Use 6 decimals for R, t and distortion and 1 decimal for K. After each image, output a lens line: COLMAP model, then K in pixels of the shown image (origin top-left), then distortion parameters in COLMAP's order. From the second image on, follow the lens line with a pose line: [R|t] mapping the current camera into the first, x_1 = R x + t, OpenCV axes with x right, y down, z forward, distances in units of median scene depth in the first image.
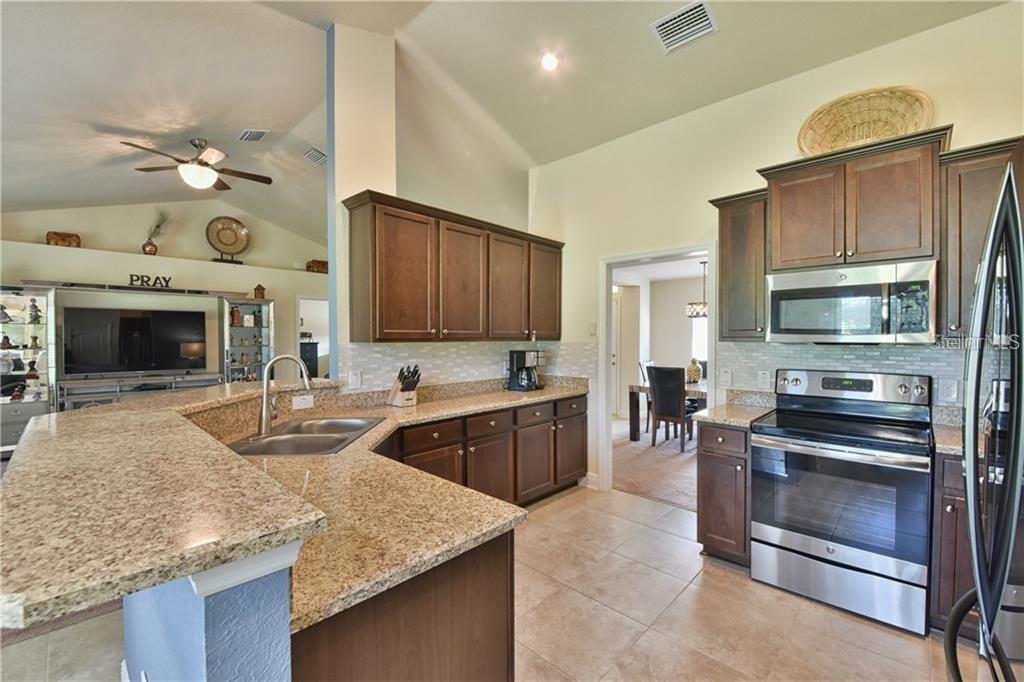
lens RADIAL K [[426.1, 0, 512.0], [0, 426.1, 341.0], [0, 0, 1]] dist [0.001729, -0.000246]
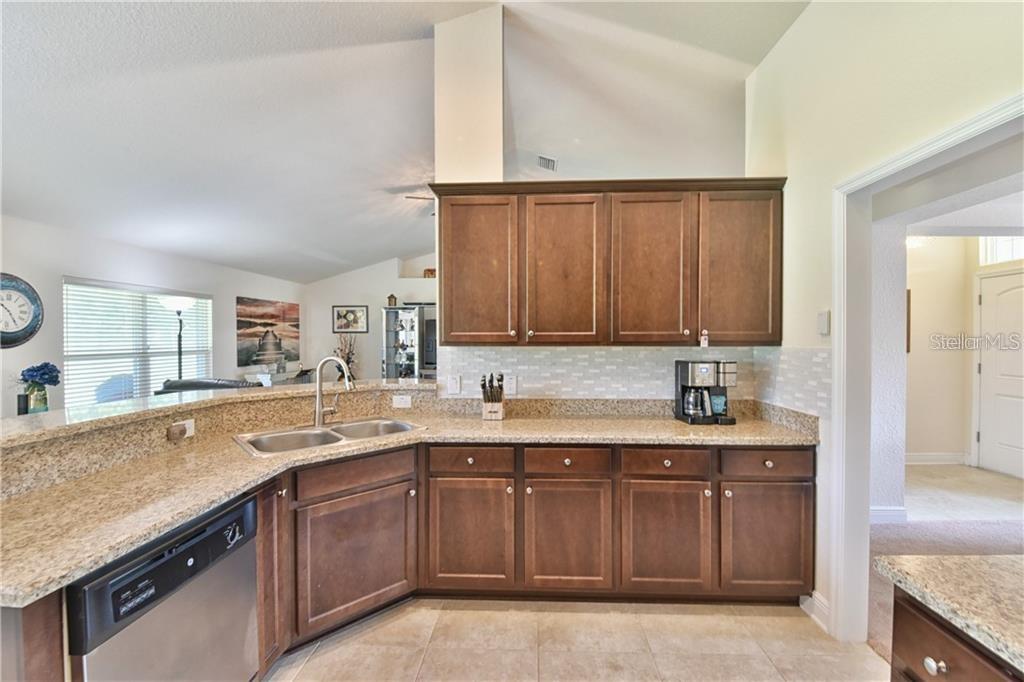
lens RADIAL K [[426.1, 0, 512.0], [0, 426.1, 341.0], [0, 0, 1]] dist [0.001729, -0.000246]
pose [[0.653104, 0.003569, -0.757260, 0.376703], [-0.006389, 0.999979, -0.000798, -0.006035], [0.757241, 0.005359, 0.653113, 0.401318]]
